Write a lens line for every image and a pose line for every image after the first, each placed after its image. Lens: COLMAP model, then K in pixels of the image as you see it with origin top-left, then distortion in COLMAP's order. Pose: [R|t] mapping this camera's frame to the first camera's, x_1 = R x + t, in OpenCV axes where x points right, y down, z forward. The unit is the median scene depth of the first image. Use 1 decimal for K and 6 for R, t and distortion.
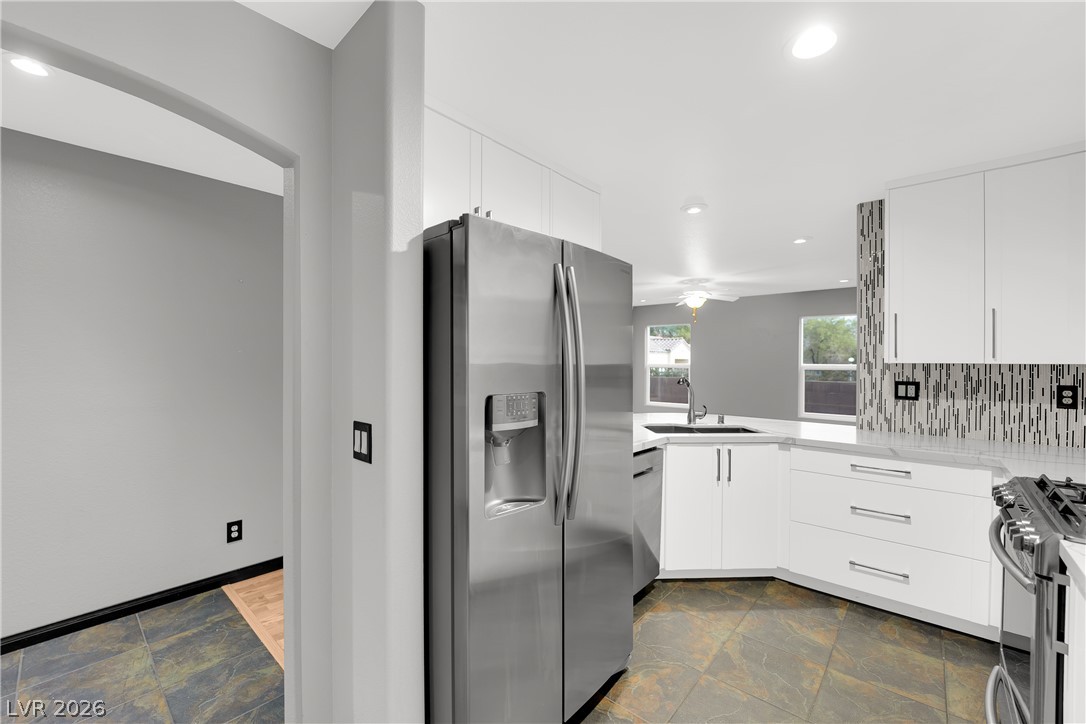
lens RADIAL K [[438.0, 0, 538.5], [0, 438.0, 363.4], [0, 0, 1]] dist [-0.008312, -0.005092]
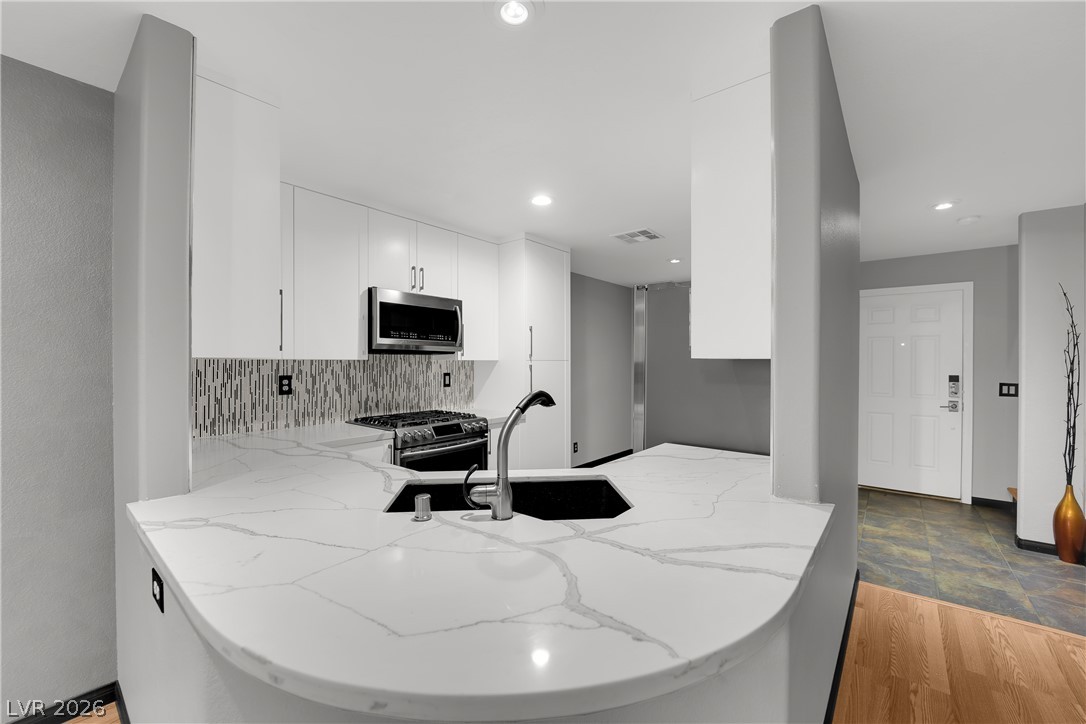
lens RADIAL K [[438.0, 0, 538.5], [0, 438.0, 363.4], [0, 0, 1]] dist [-0.008312, -0.005092]
pose [[-0.999218, -0.004426, -0.039296, 0.393936], [-0.004719, 0.999962, 0.007362, -0.000034], [0.039261, 0.007542, -0.999201, 1.645787]]
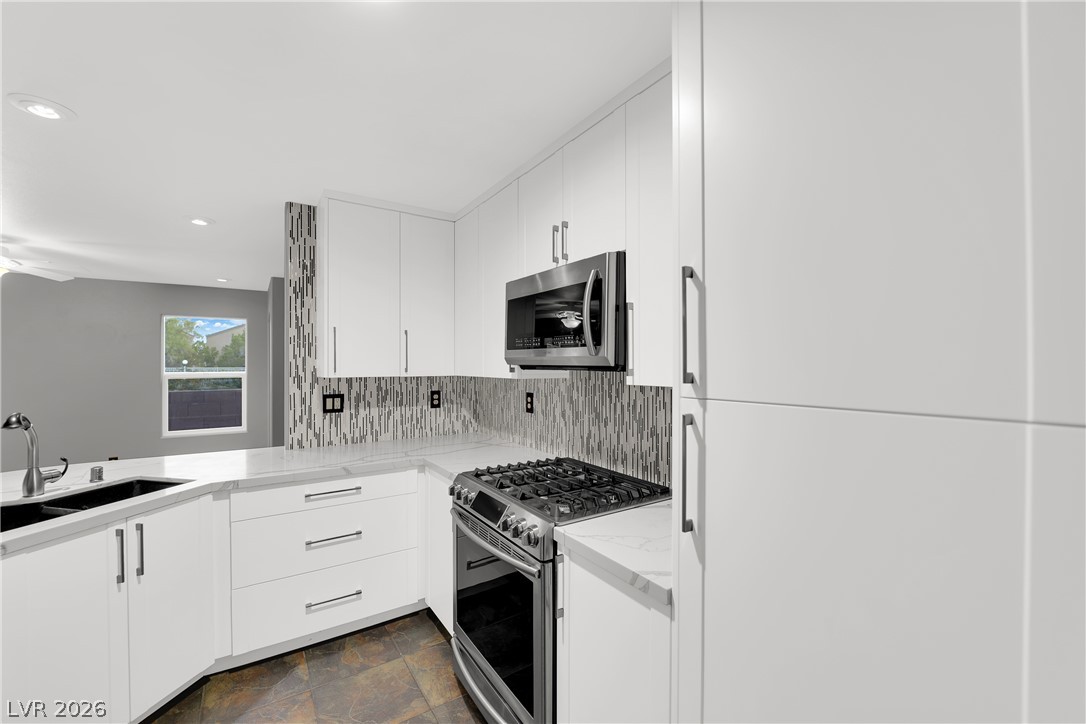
lens RADIAL K [[438.0, 0, 538.5], [0, 438.0, 363.4], [0, 0, 1]] dist [-0.008312, -0.005092]
pose [[0.251447, -0.003052, 0.967866, -0.015442], [0.006126, 0.999980, 0.001561, -0.029685], [-0.967852, 0.005536, 0.251461, 0.289899]]
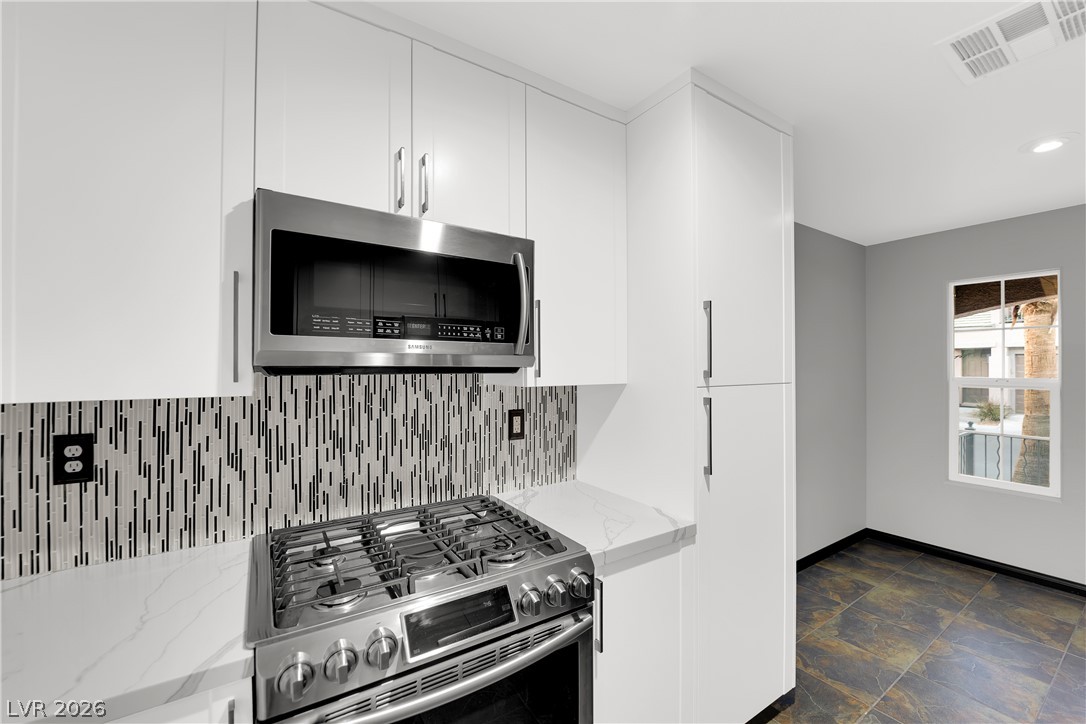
lens RADIAL K [[438.0, 0, 538.5], [0, 438.0, 363.4], [0, 0, 1]] dist [-0.008312, -0.005092]
pose [[-0.965354, -0.000906, 0.260943, 0.426824], [-0.001039, 0.999999, -0.000368, -0.028488], [-0.260942, -0.000626, -0.965354, 0.848293]]
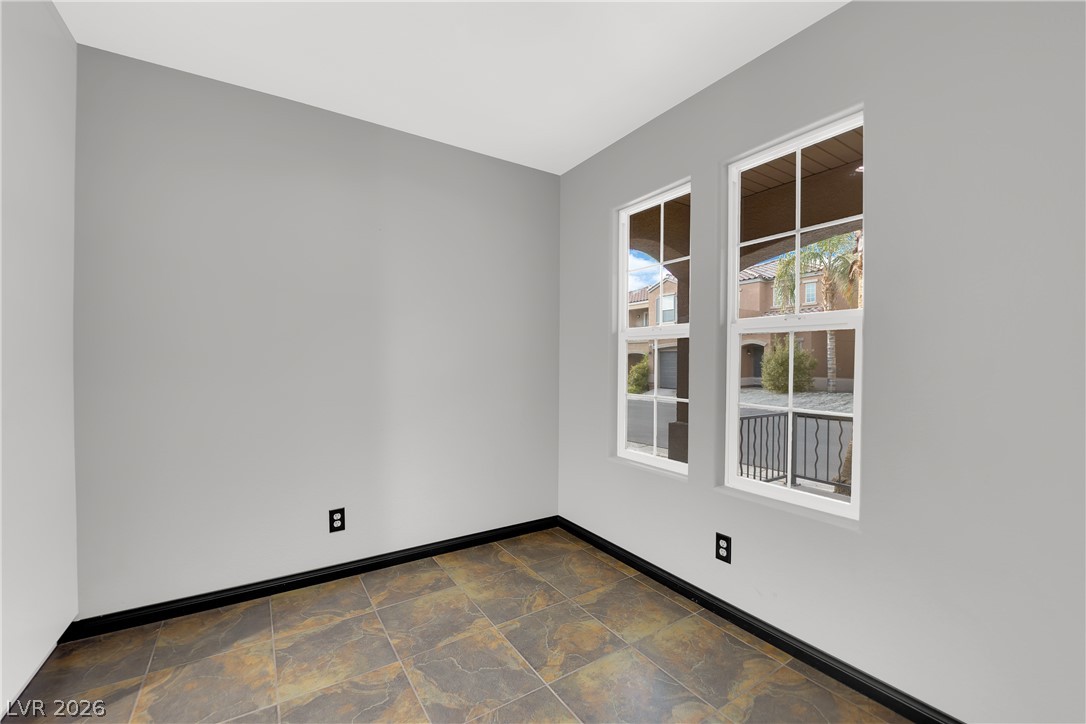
lens RADIAL K [[438.0, 0, 538.5], [0, 438.0, 363.4], [0, 0, 1]] dist [-0.008312, -0.005092]
pose [[-0.963797, -0.006982, 0.266547, -0.464363], [-0.004029, 0.999924, 0.011623, 0.075875], [-0.266608, 0.010128, -0.963752, 0.376805]]
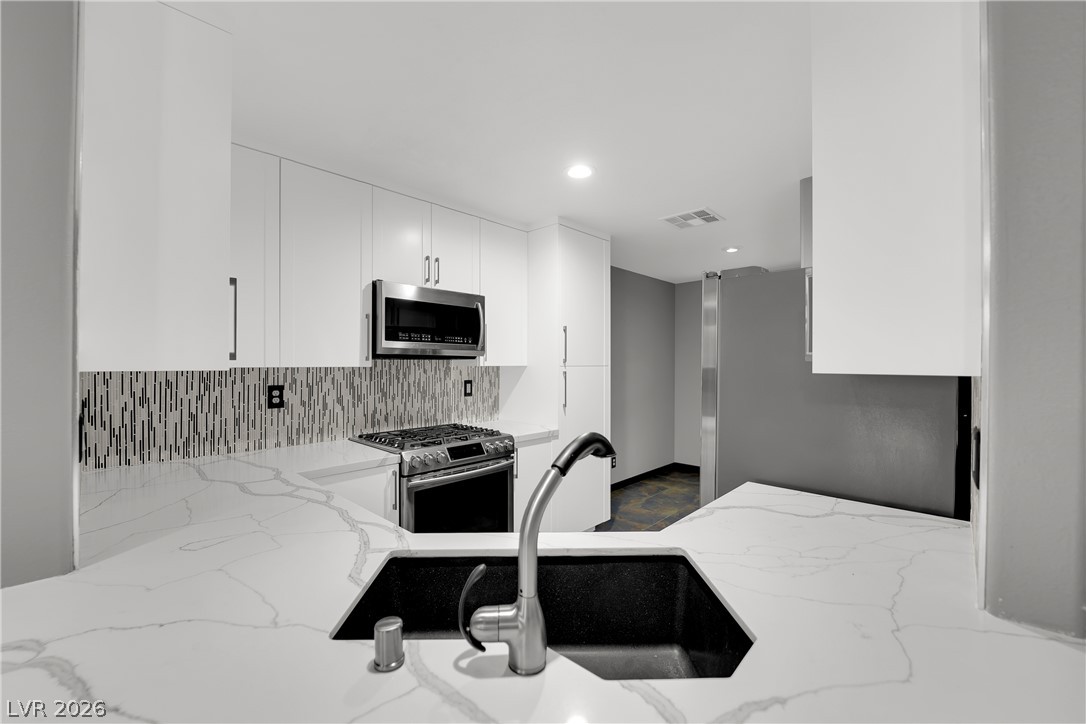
lens RADIAL K [[438.0, 0, 538.5], [0, 438.0, 363.4], [0, 0, 1]] dist [-0.008312, -0.005092]
pose [[-0.999539, -0.006364, 0.029689, 0.399999], [-0.006162, 0.999957, 0.006898, -0.014719], [-0.029731, 0.006712, -0.999535, 1.444142]]
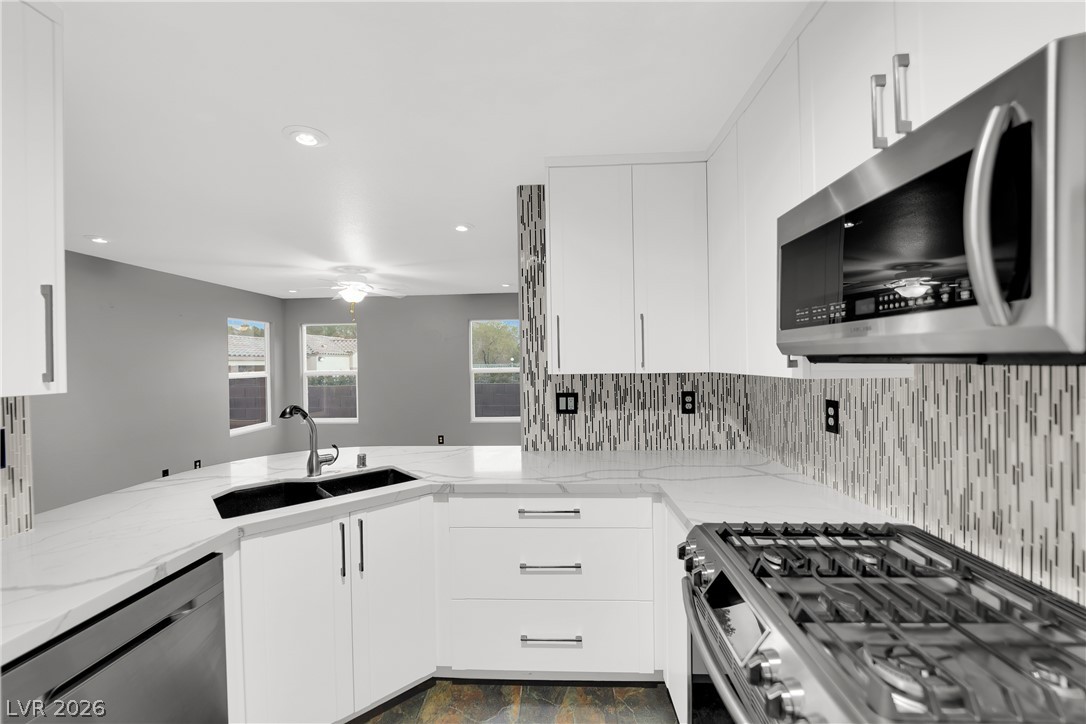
lens RADIAL K [[438.0, 0, 538.5], [0, 438.0, 363.4], [0, 0, 1]] dist [-0.008312, -0.005092]
pose [[0.775541, -0.020656, 0.630959, 0.241524], [0.022356, 0.999736, 0.005250, -0.025870], [-0.630901, 0.010034, 0.775798, 0.345227]]
